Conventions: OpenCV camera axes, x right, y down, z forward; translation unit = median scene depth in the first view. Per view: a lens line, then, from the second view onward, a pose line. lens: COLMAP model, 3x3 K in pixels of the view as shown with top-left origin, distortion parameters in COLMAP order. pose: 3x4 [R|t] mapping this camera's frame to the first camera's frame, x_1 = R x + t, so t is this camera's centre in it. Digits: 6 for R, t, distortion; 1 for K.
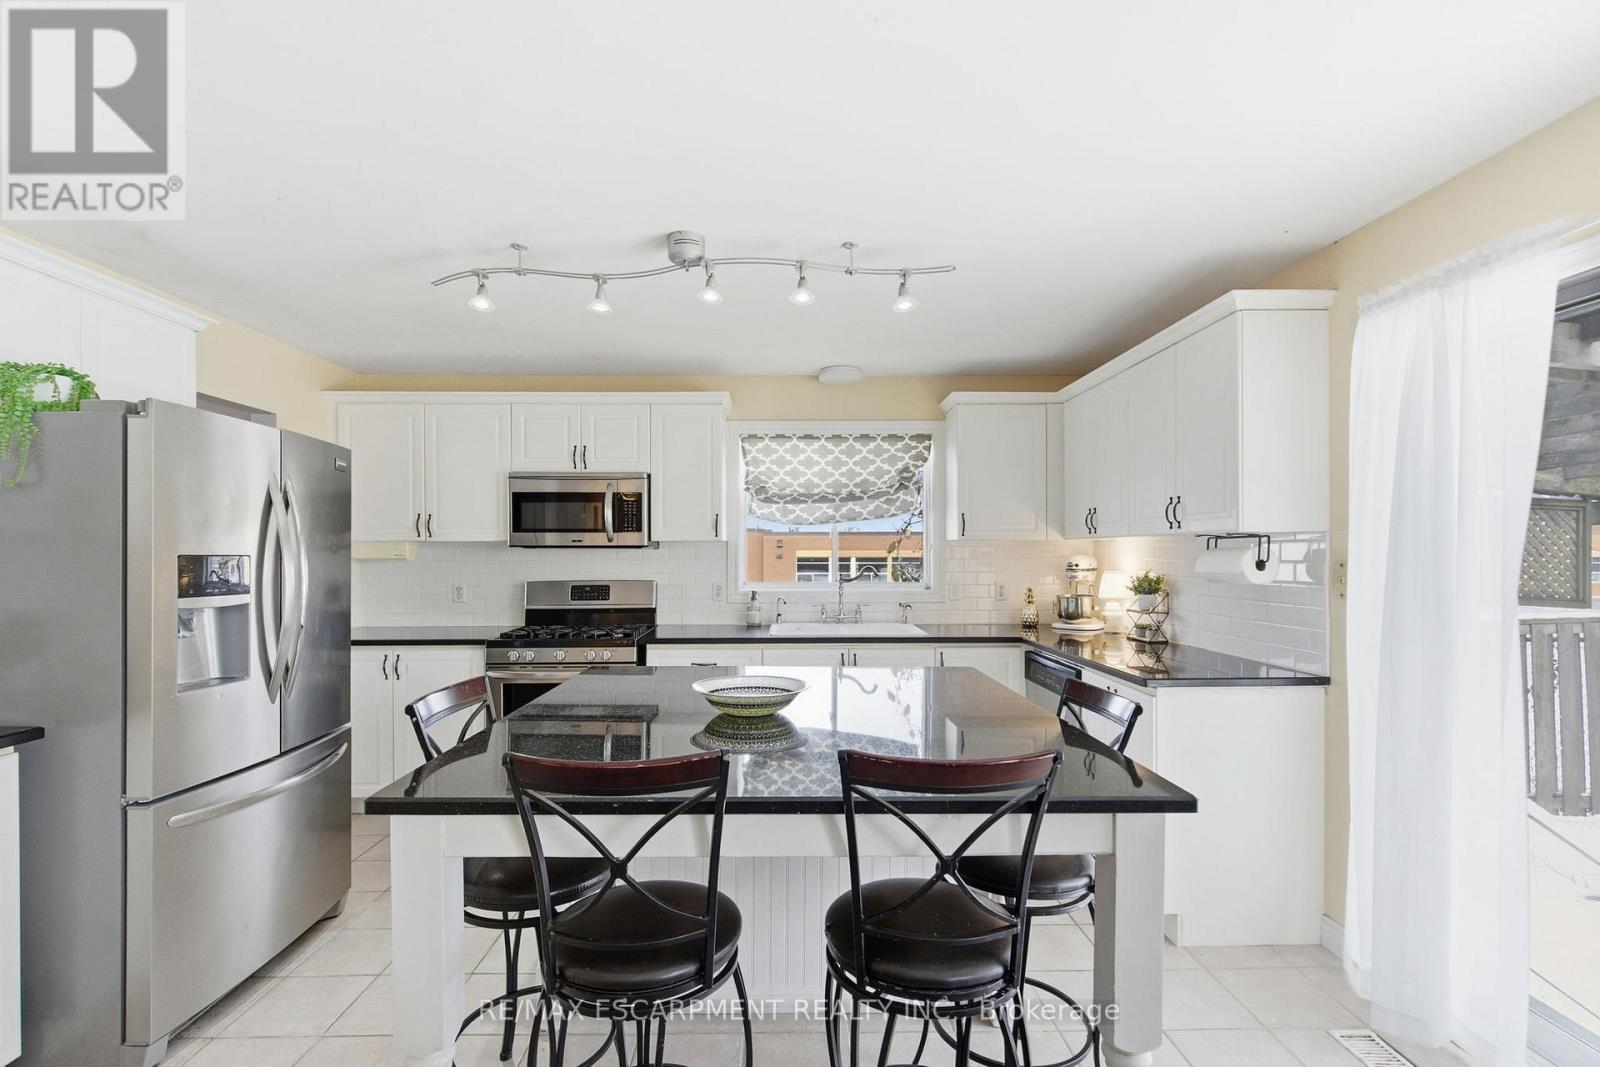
lens RADIAL K [[722.9, 0, 803.5], [0, 722.9, 554.1], [0, 0, 1]] dist [-0.003962, -0.000564]
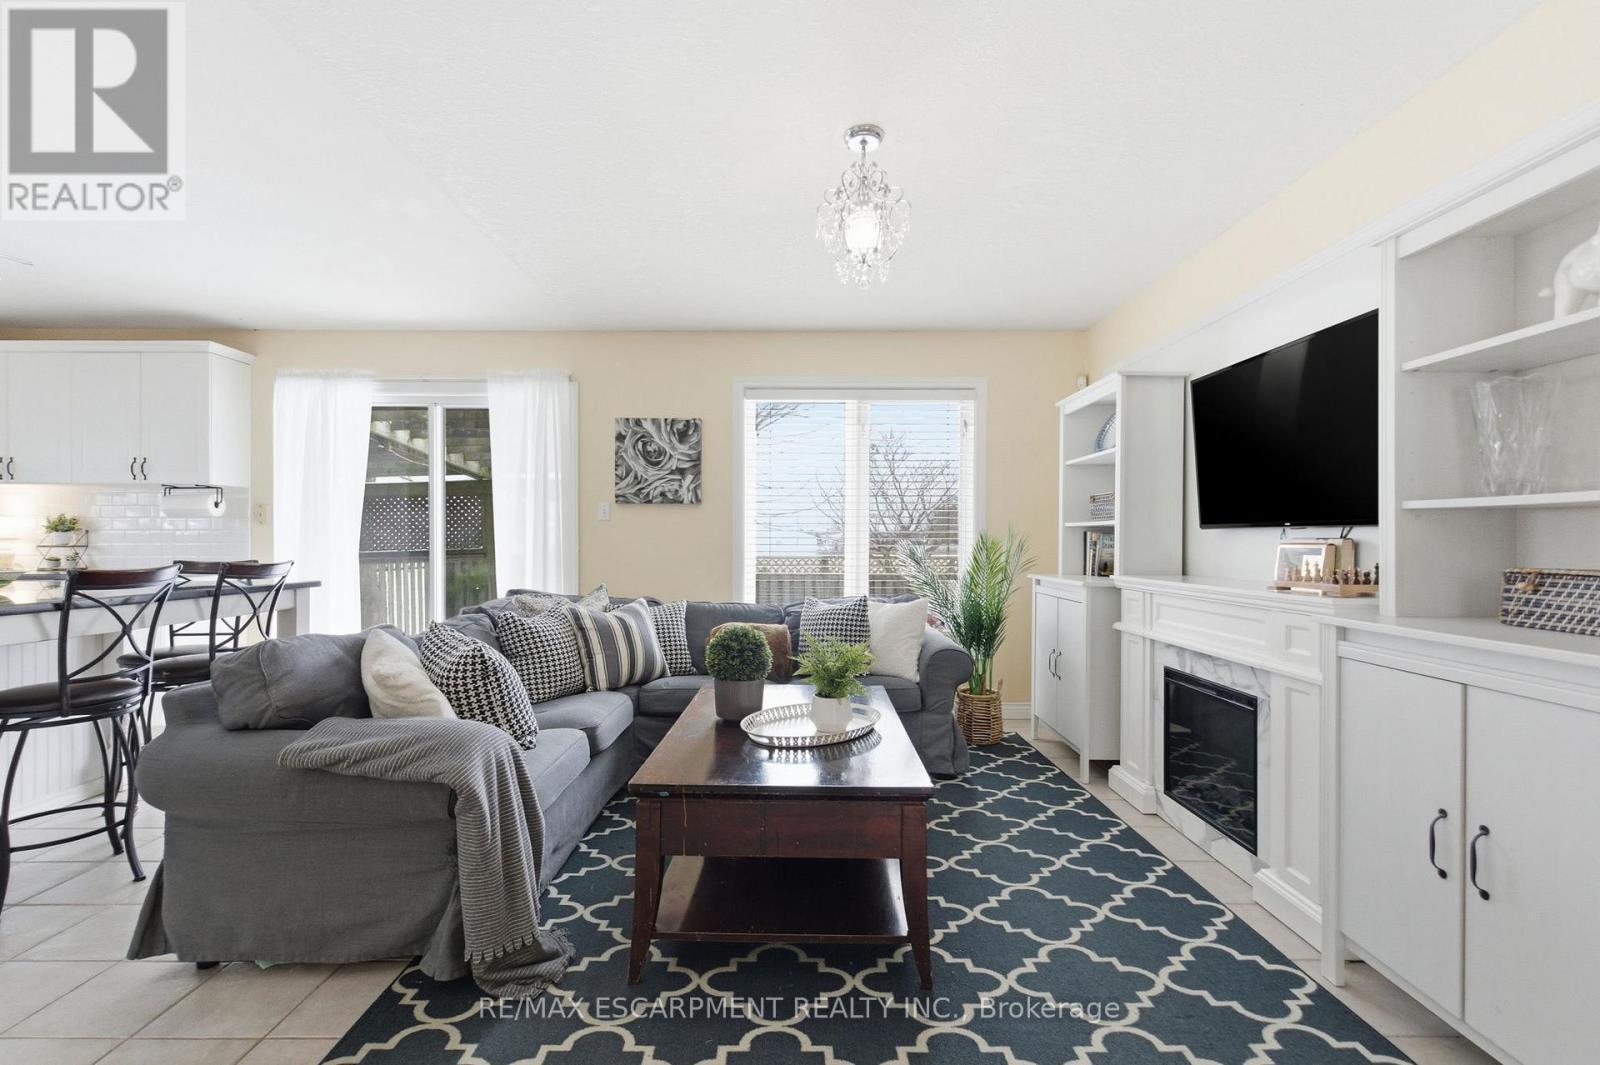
lens RADIAL K [[721.2, 0, 784.6], [0, 721.2, 538.8], [0, 0, 1]] dist [0.002037, -0.000249]
pose [[0.024002, 0.002194, 0.999710, -0.659143], [0.000970, 0.999997, -0.002218, 0.064106], [-0.999711, 0.001023, 0.023999, -0.238685]]
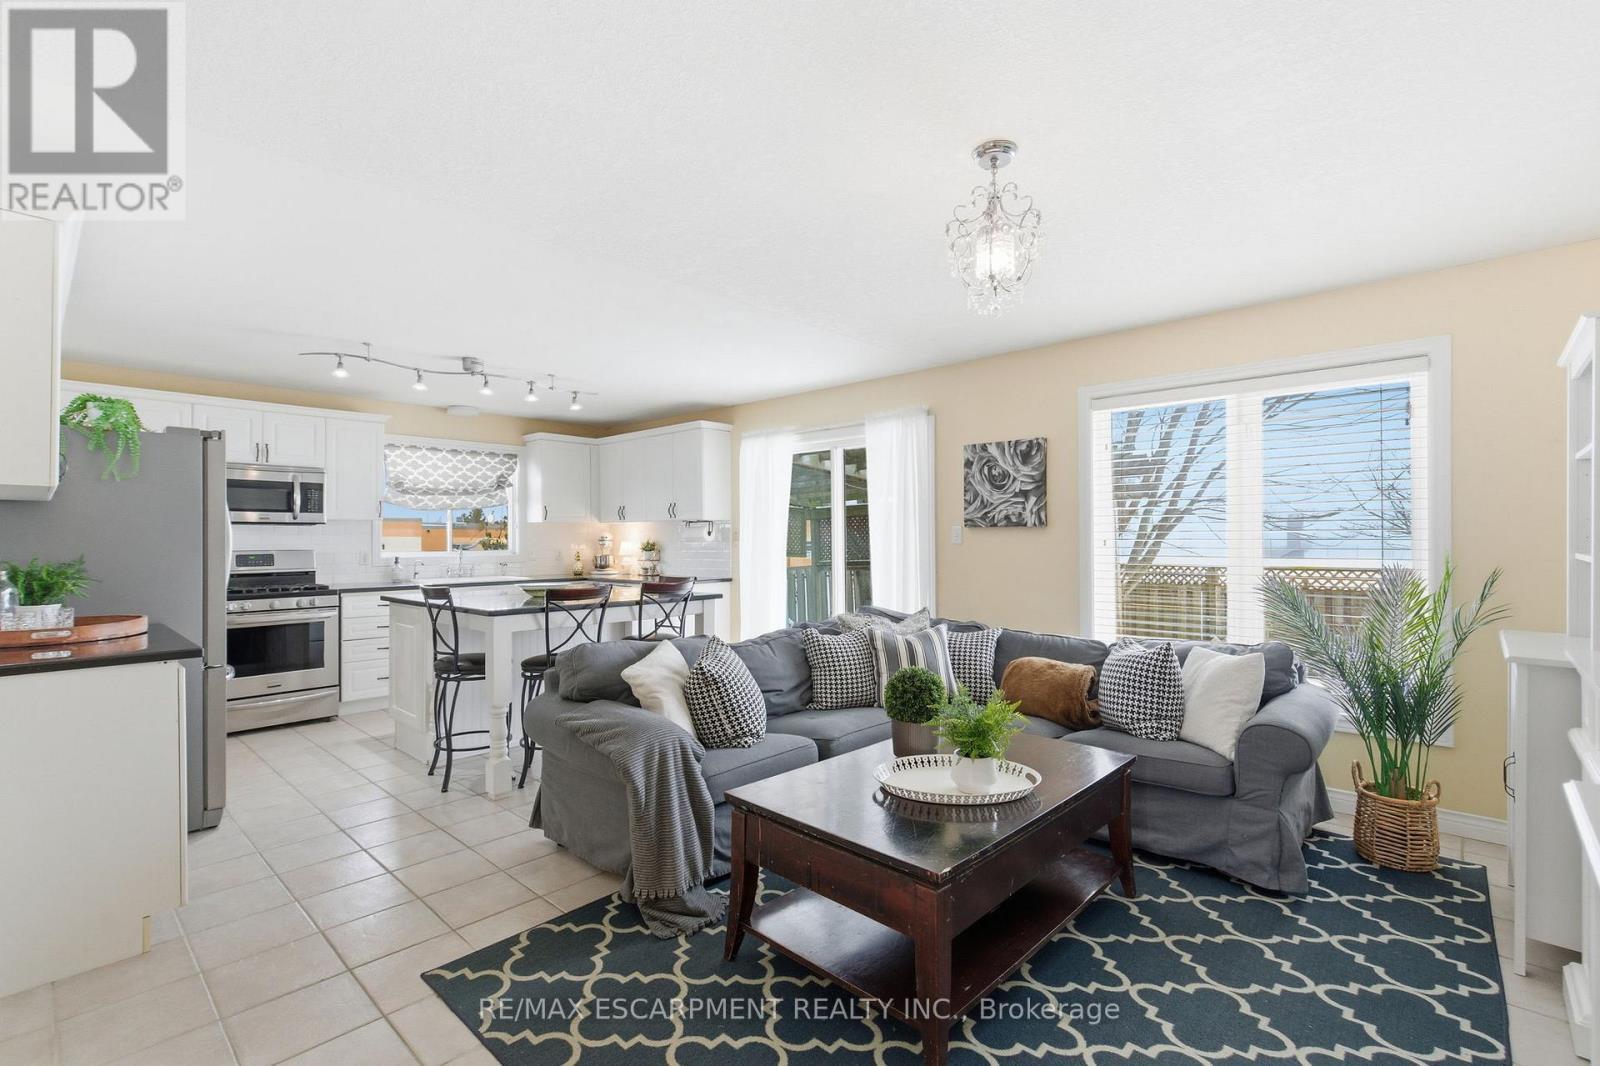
lens RADIAL K [[711.5, 0, 800.0], [0, 711.5, 533.0], [0, 0, 1]] dist [0.000428, -0.000023]
pose [[0.693758, 0.003940, 0.720198, -0.555479], [0.005259, 0.999931, -0.010536, 0.025904], [-0.720189, 0.011097, 0.693689, -0.553758]]
